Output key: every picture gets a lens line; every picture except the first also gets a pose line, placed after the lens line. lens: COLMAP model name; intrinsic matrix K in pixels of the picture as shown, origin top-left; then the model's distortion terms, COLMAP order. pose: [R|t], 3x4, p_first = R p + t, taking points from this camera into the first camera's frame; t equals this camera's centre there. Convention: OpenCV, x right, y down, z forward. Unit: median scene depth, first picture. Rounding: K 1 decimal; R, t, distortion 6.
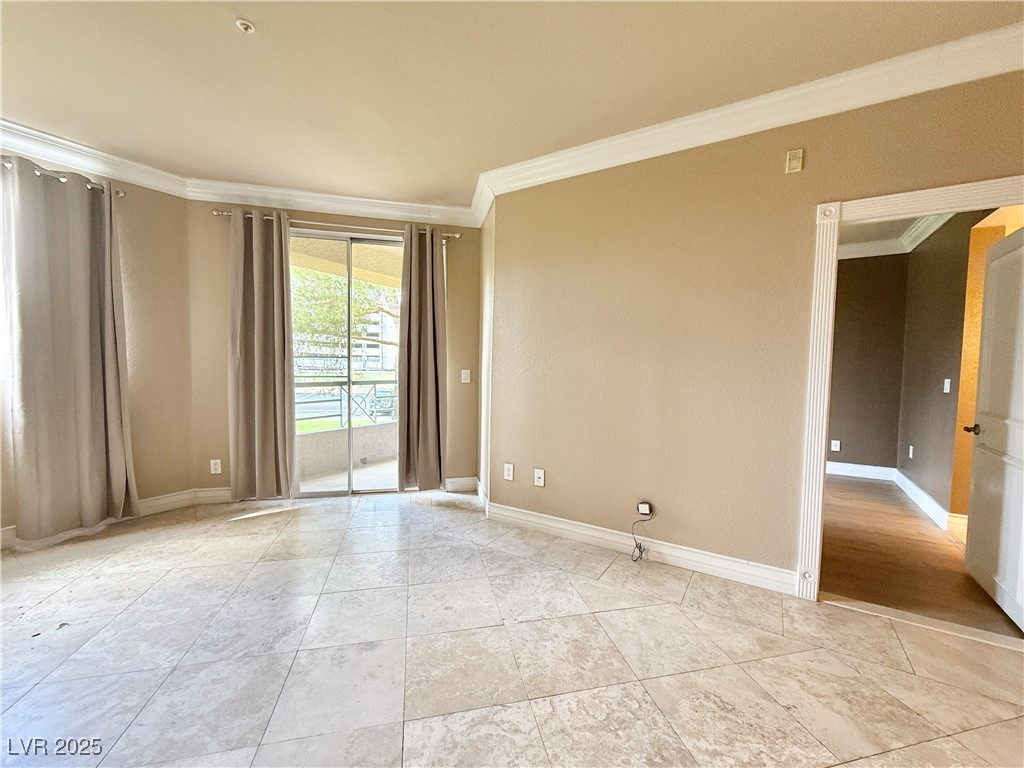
lens RADIAL K [[415.2, 0, 512.5], [0, 415.2, 387.2], [0, 0, 1]] dist [-0.000338, -0.000475]
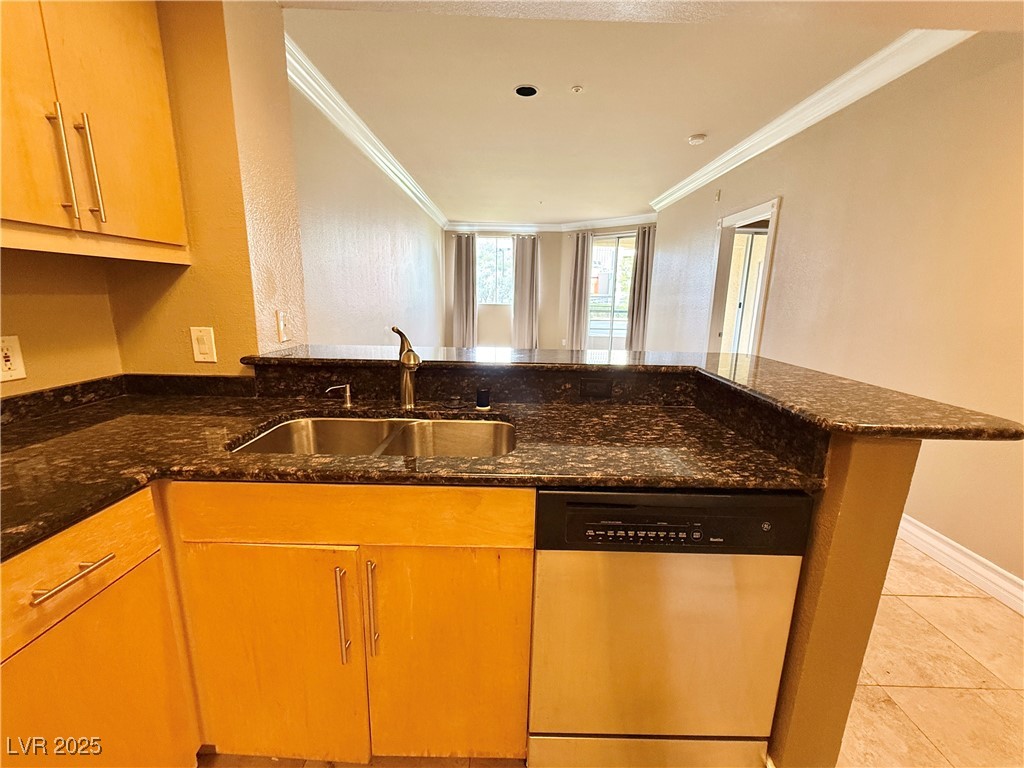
lens RADIAL K [[415.2, 0, 512.5], [0, 415.2, 387.2], [0, 0, 1]] dist [-0.000338, -0.000475]
pose [[0.528002, 0.173656, -0.831298, 1.202574], [-0.054819, 0.983798, 0.170694, 0.042804], [0.847472, -0.044556, 0.528967, -0.543581]]
